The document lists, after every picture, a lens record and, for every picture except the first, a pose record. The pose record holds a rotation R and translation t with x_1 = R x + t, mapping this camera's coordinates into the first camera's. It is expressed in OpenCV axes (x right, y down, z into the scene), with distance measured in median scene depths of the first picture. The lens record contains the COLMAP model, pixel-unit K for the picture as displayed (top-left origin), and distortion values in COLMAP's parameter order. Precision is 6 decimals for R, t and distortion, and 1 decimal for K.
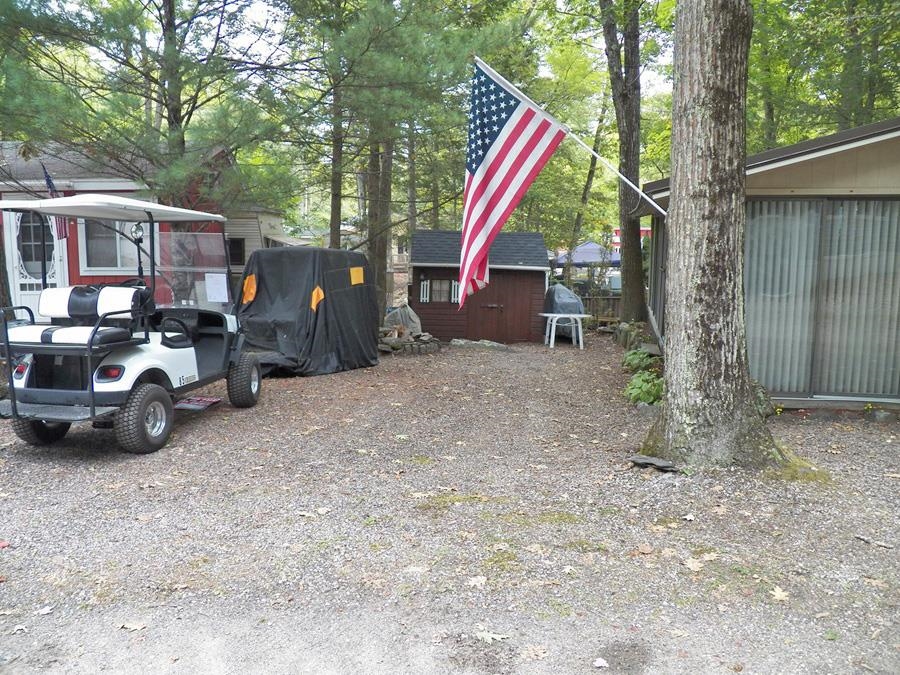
lens RADIAL K [[730.4, 0, 451.6], [0, 730.4, 337.7], [0, 0, 1]] dist [-0.141234, 0.099368]
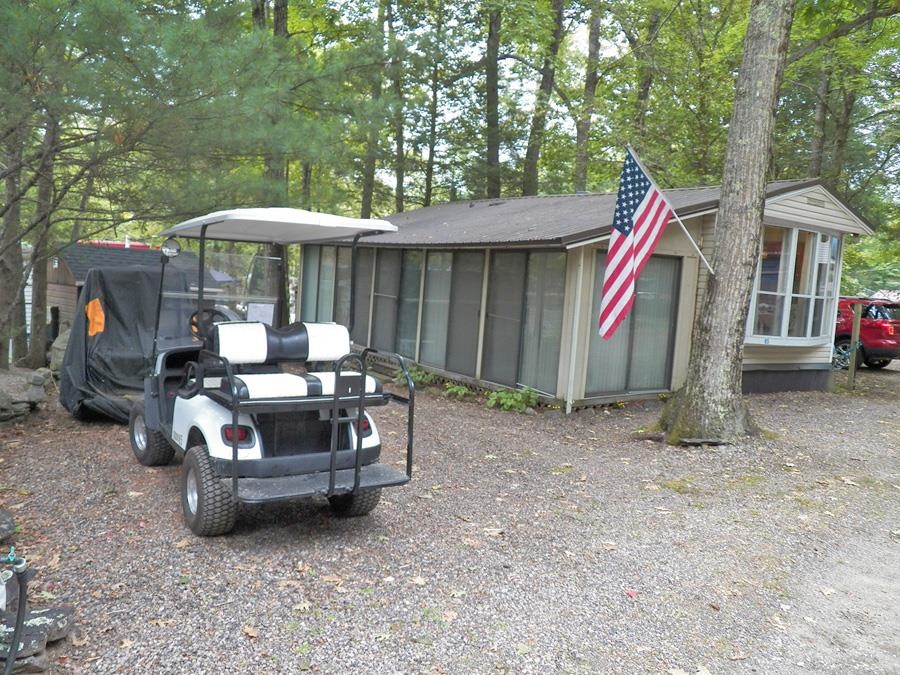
lens RADIAL K [[730.4, 0, 449.4], [0, 730.4, 334.9], [0, 0, 1]] dist [-0.141234, 0.099368]
pose [[0.699389, -0.022169, 0.714397, -0.565993], [0.039583, 0.999186, -0.007745, -0.026402], [-0.713644, 0.033695, 0.699698, 0.172653]]
